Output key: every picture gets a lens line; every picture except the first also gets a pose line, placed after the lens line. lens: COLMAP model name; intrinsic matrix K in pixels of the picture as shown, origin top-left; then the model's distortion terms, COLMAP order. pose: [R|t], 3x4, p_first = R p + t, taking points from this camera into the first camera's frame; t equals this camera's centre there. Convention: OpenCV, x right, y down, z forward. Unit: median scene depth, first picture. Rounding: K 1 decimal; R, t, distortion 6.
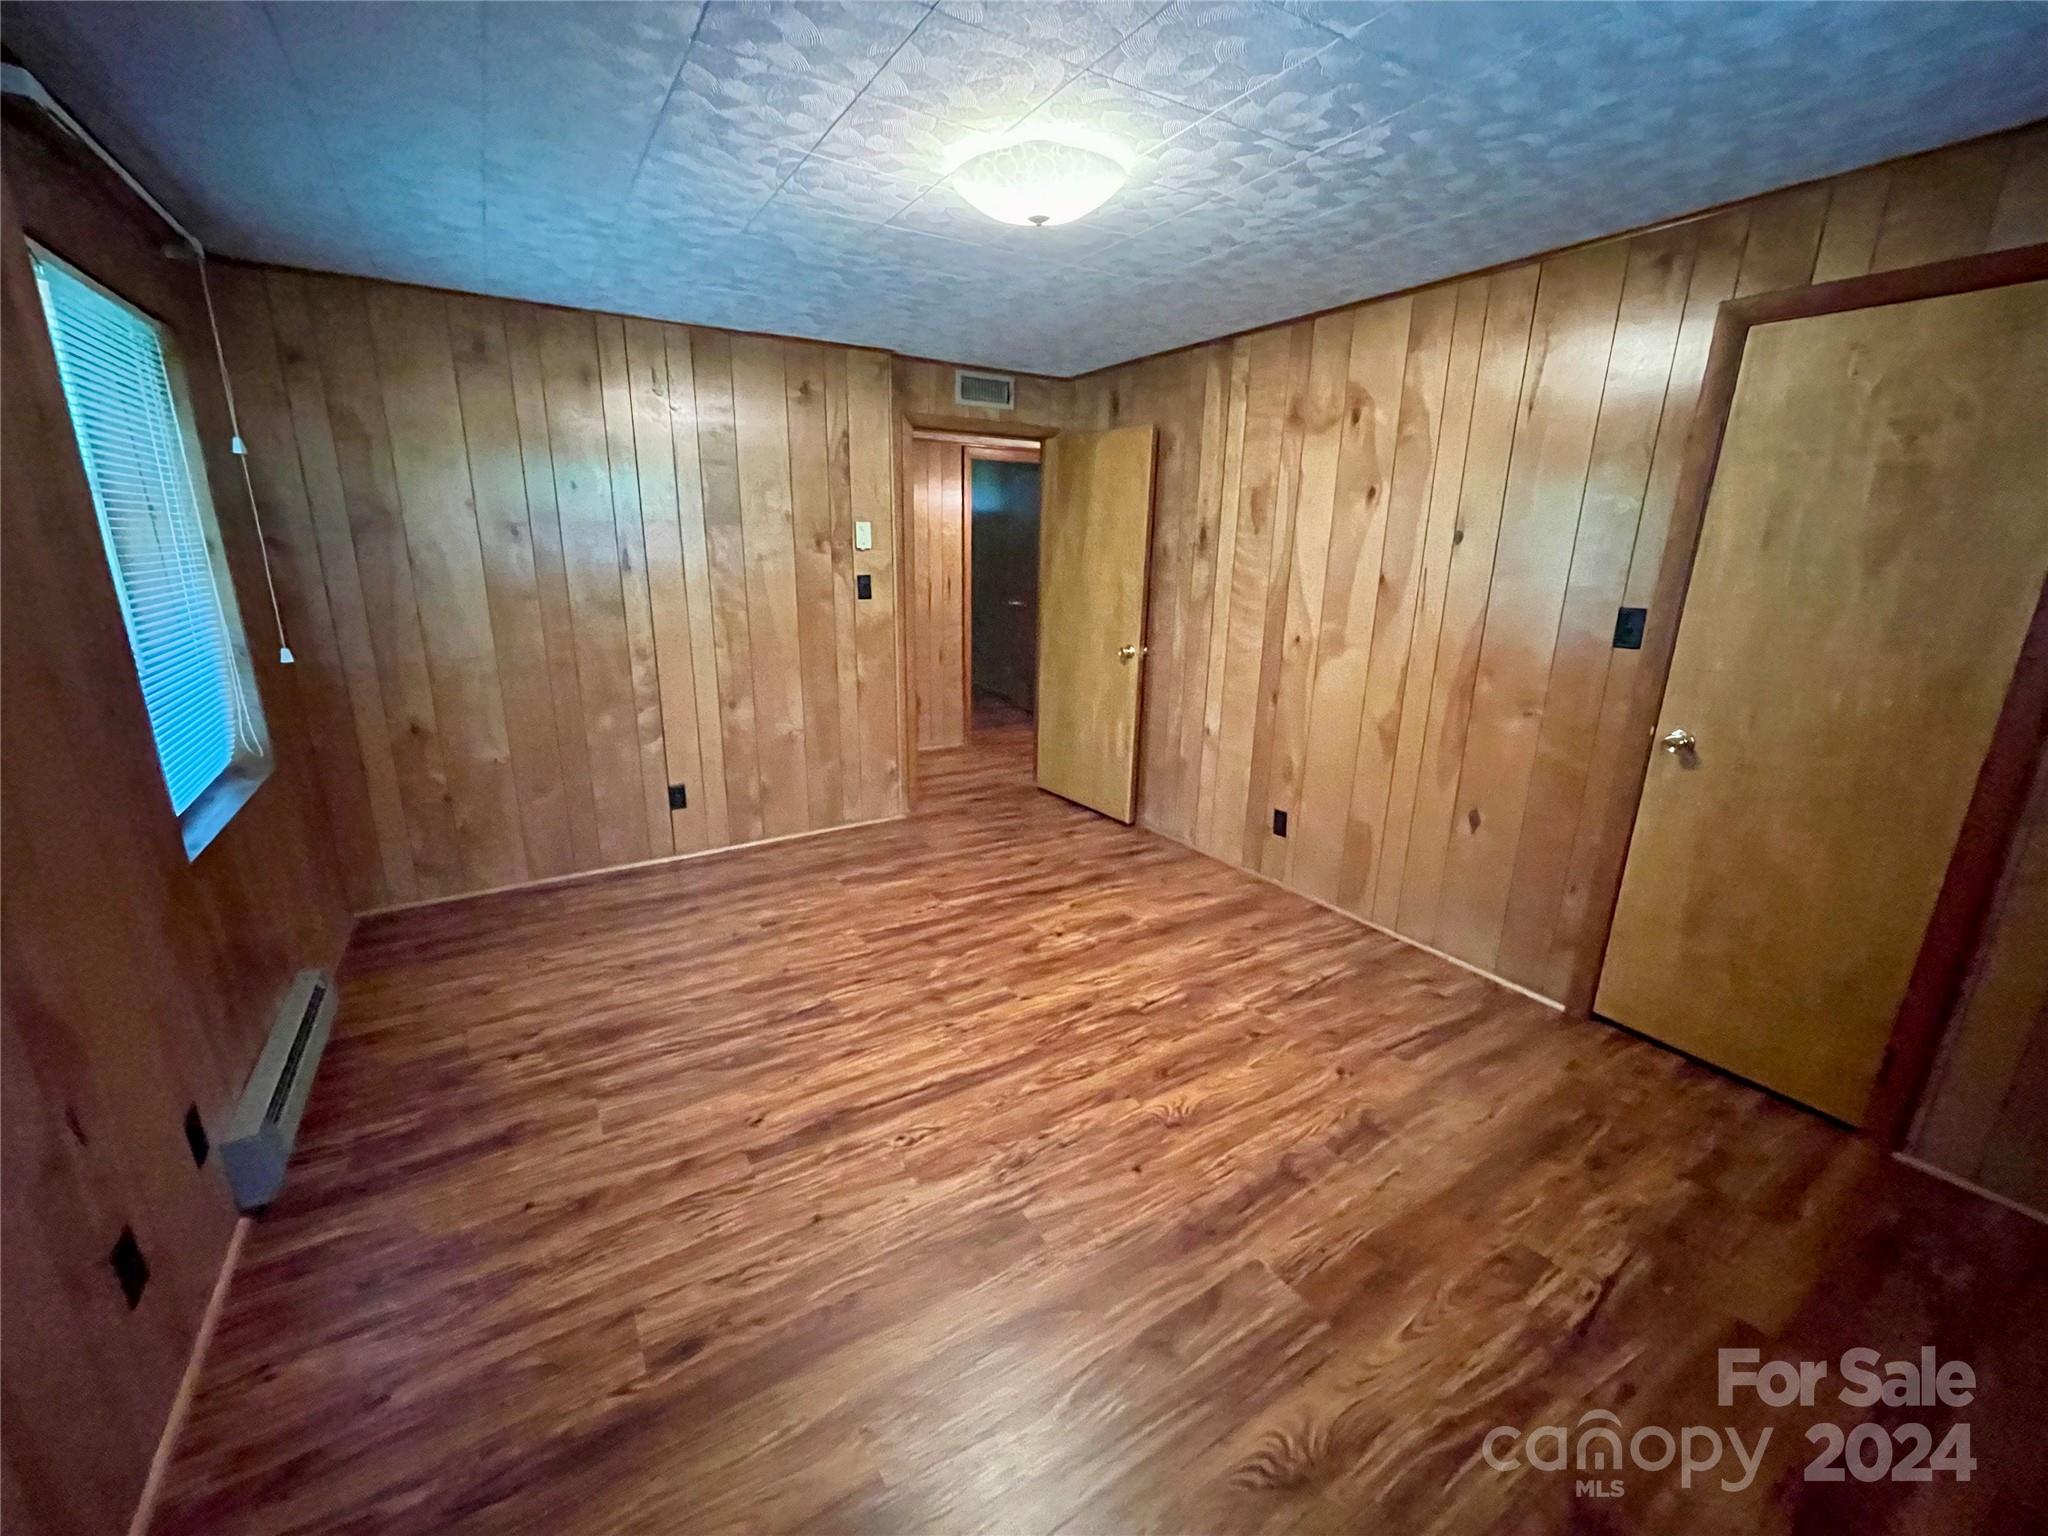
lens RADIAL K [[831.1, 0, 1017.8], [0, 831.1, 766.5], [0, 0, 1]] dist [-0.000596, 0.001659]
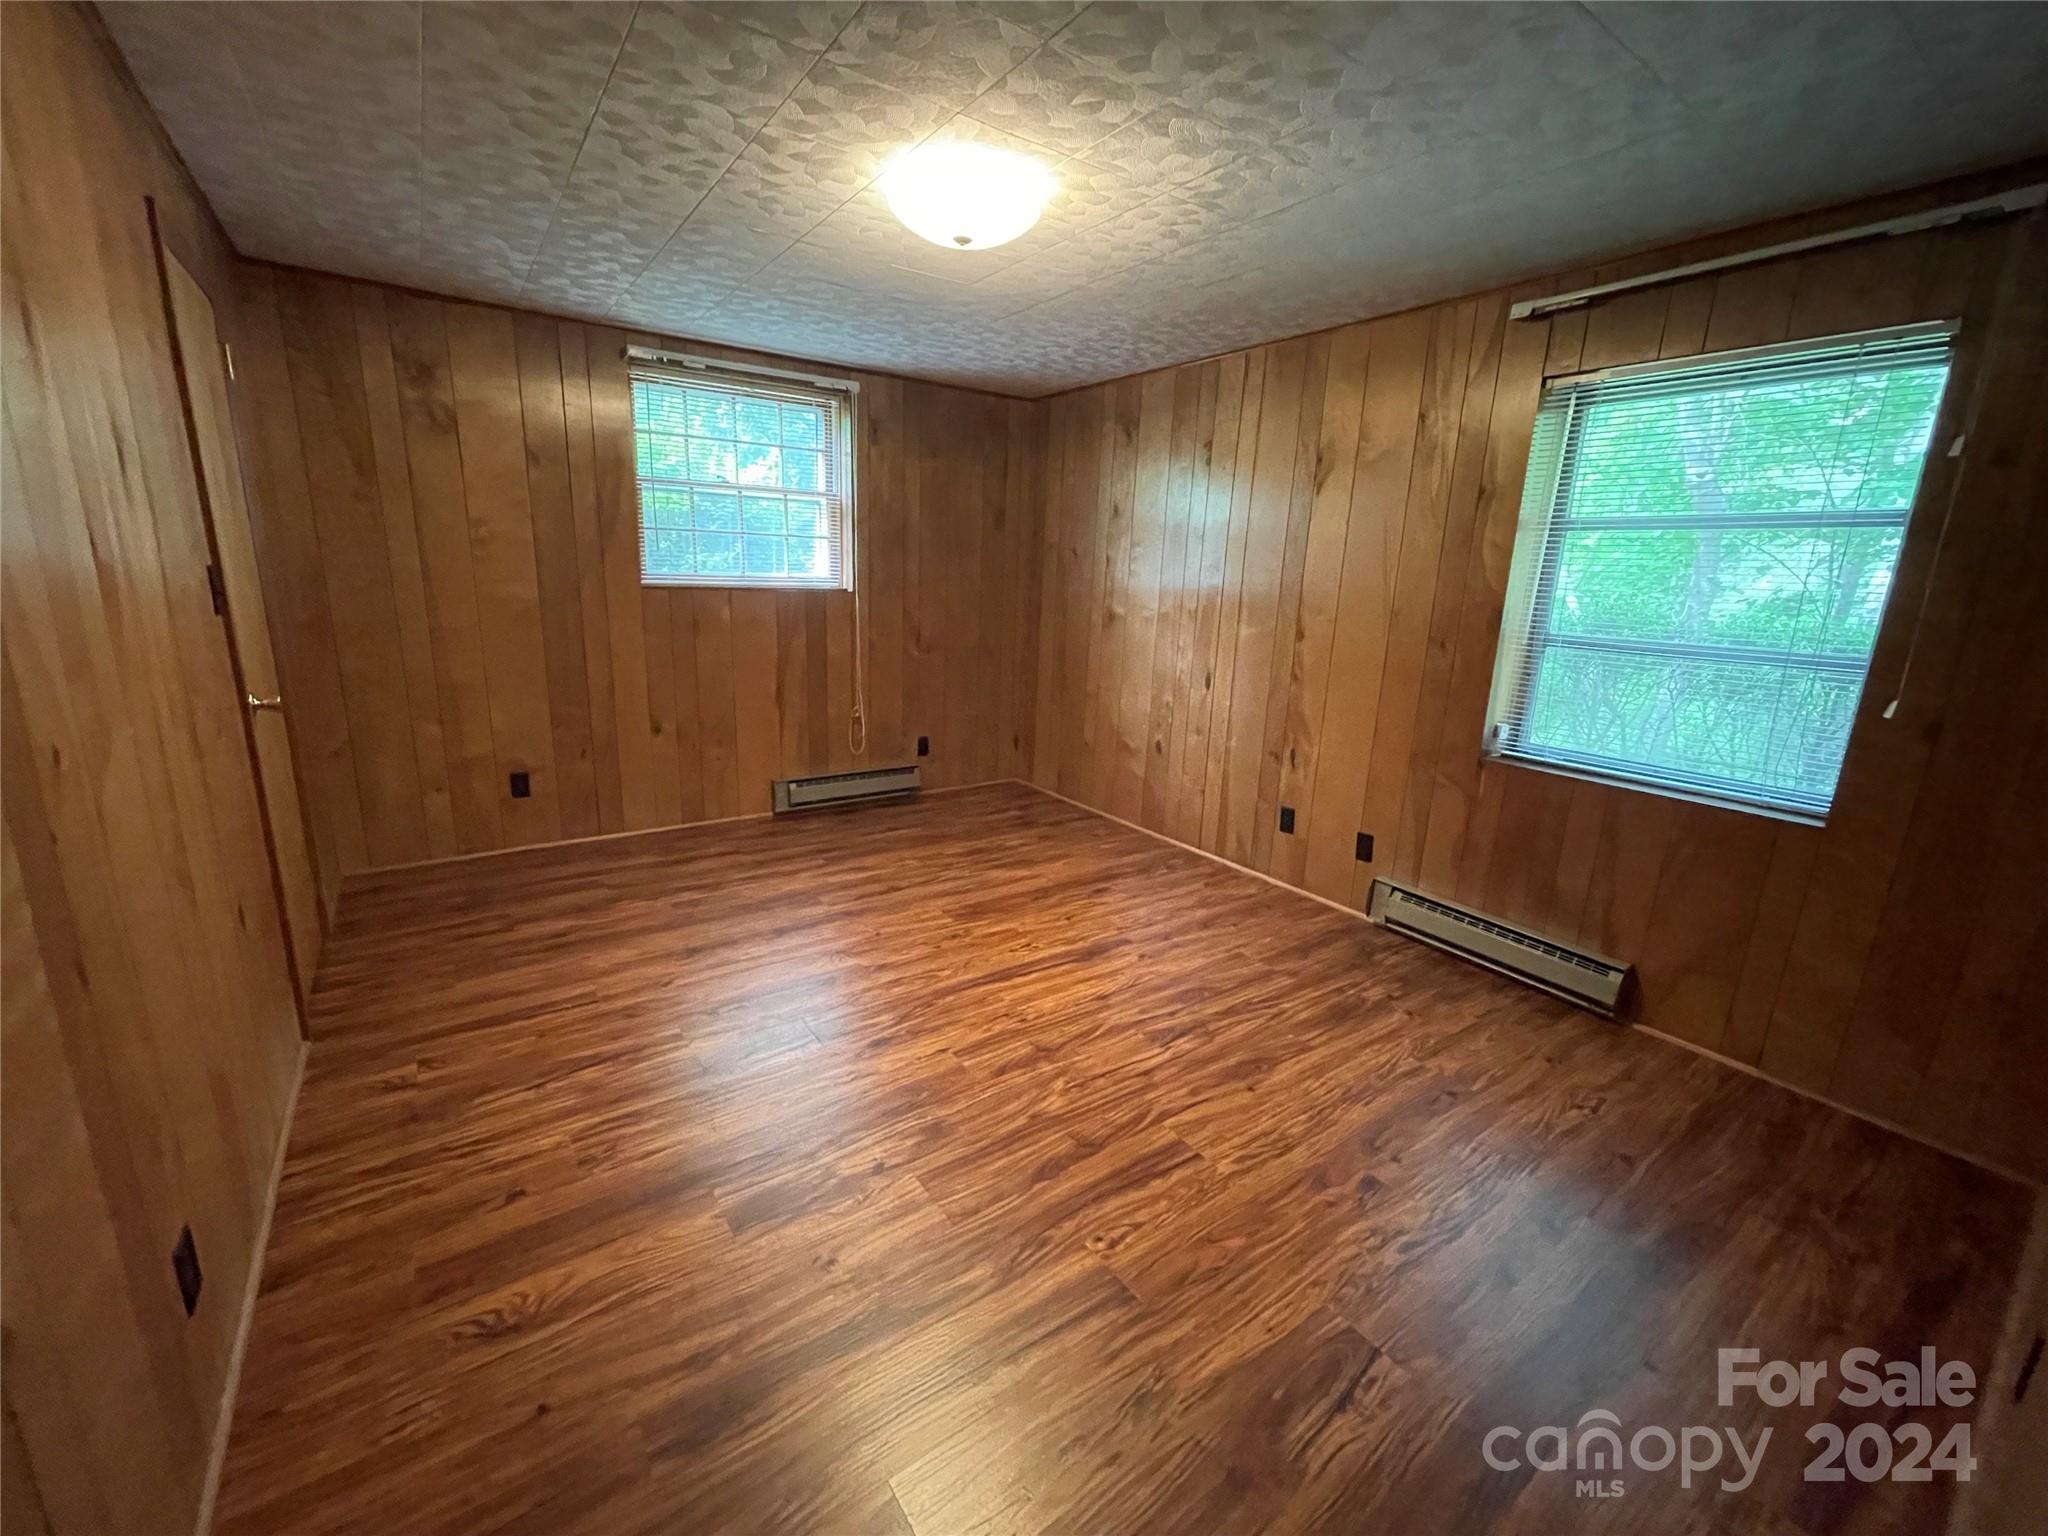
lens RADIAL K [[831.1, 0, 1018.4], [0, 831.1, 764.2], [0, 0, 1]] dist [-0.000596, 0.001659]
pose [[-0.997098, -0.029191, -0.070311, 0.000485], [-0.059564, 0.874303, 0.481711, -0.431521], [0.047411, 0.484501, -0.873505, 1.723083]]
